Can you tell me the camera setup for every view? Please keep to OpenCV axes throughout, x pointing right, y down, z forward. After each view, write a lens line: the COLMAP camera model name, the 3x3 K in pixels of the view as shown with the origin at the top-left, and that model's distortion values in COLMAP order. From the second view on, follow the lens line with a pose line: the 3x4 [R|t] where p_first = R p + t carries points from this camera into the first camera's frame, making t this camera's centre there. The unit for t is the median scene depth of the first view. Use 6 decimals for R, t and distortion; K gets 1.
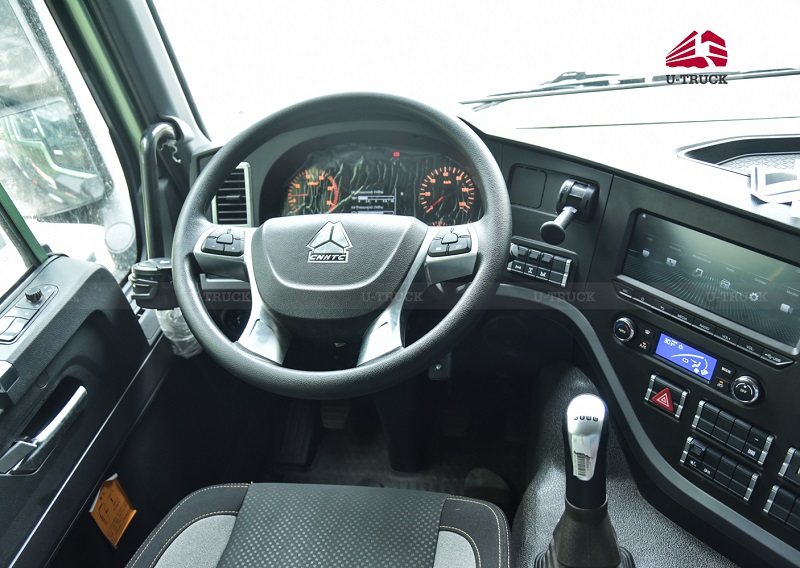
lens RADIAL K [[697.7, 0, 400.0], [0, 697.7, 284.0], [0, 0, 1]] dist [-0.037734, 0.072517]
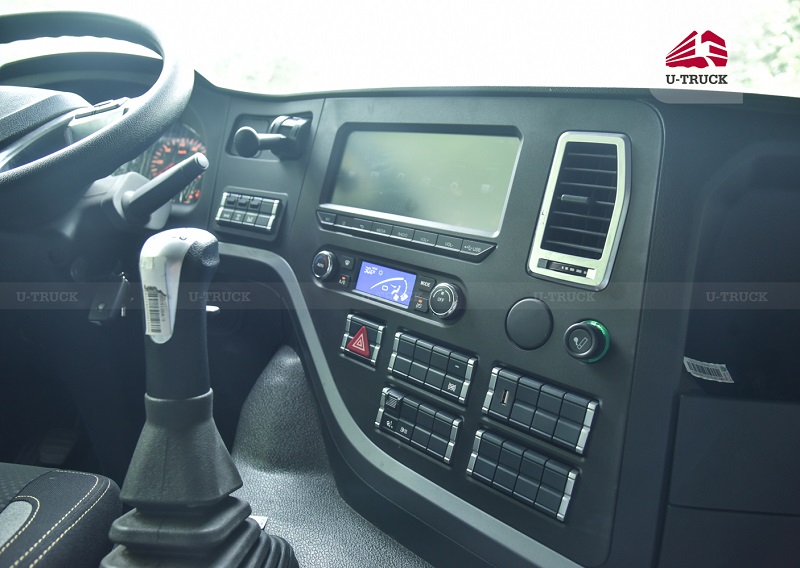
lens RADIAL K [[555.5, 0, 391.6], [0, 555.5, 282.9], [0, 0, 1]] dist [-0.121751, 0.056707]
pose [[0.982161, 0.112222, 0.150885, 0.288806], [-0.055847, 0.940272, -0.335812, 0.285084], [-0.179559, 0.321395, 0.929765, 0.364015]]
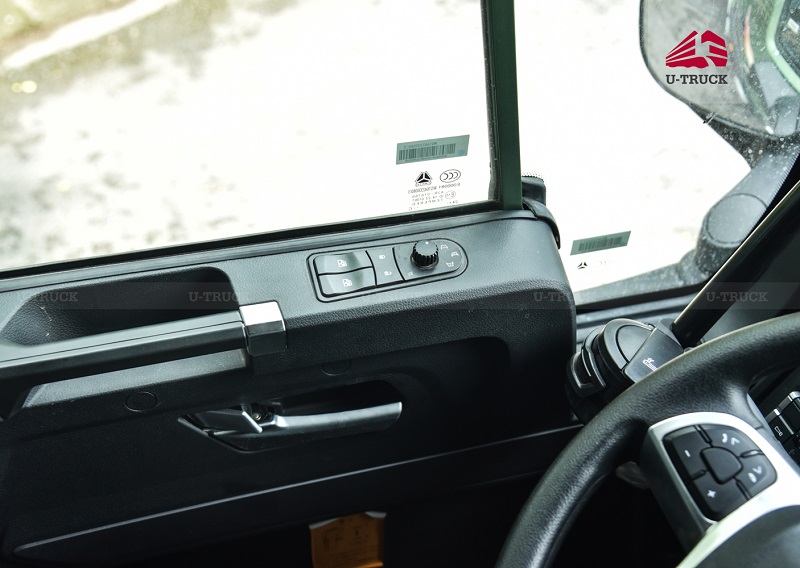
lens RADIAL K [[954.6, 0, 400.0], [0, 954.6, 284.0], [0, 0, 1]] dist [0.087778, 0.005753]
pose [[0.408739, 0.716014, -0.565912, -0.067356], [-0.591934, 0.679948, 0.432764, -0.263226], [0.694656, 0.158095, 0.701754, 0.394011]]
